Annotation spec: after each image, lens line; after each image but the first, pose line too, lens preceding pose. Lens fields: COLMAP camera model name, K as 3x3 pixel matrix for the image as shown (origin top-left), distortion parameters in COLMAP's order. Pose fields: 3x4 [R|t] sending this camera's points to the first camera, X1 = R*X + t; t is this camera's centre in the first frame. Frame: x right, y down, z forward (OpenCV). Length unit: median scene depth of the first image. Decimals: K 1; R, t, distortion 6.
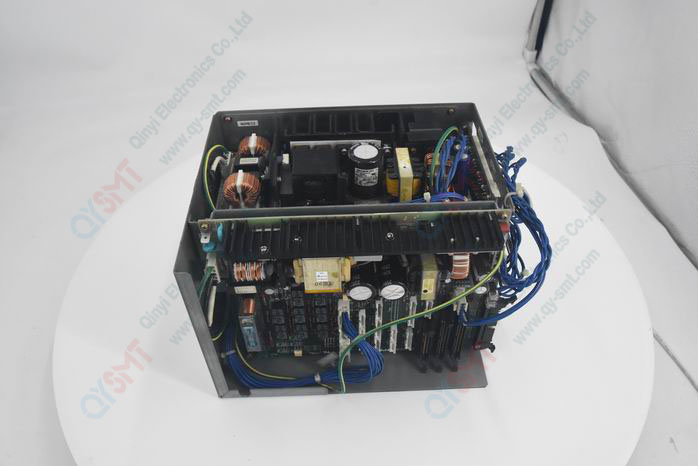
lens RADIAL K [[528.8, 0, 353.4], [0, 528.8, 240.6], [0, 0, 1]] dist [-0.044321, -0.004629]
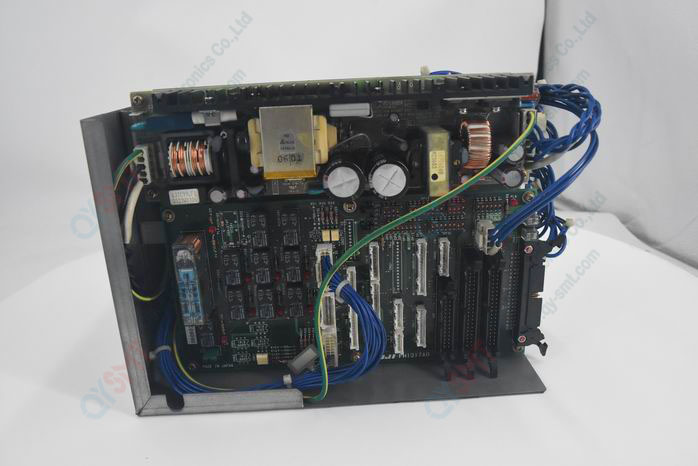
lens RADIAL K [[528.8, 0, 349.4], [0, 528.8, 230.6], [0, 0, 1]] dist [-0.044321, -0.004629]
pose [[0.999476, -0.031344, -0.008020, 0.022113], [0.024530, 0.895766, -0.443849, 0.412592], [0.021096, 0.443419, 0.896066, 0.345037]]
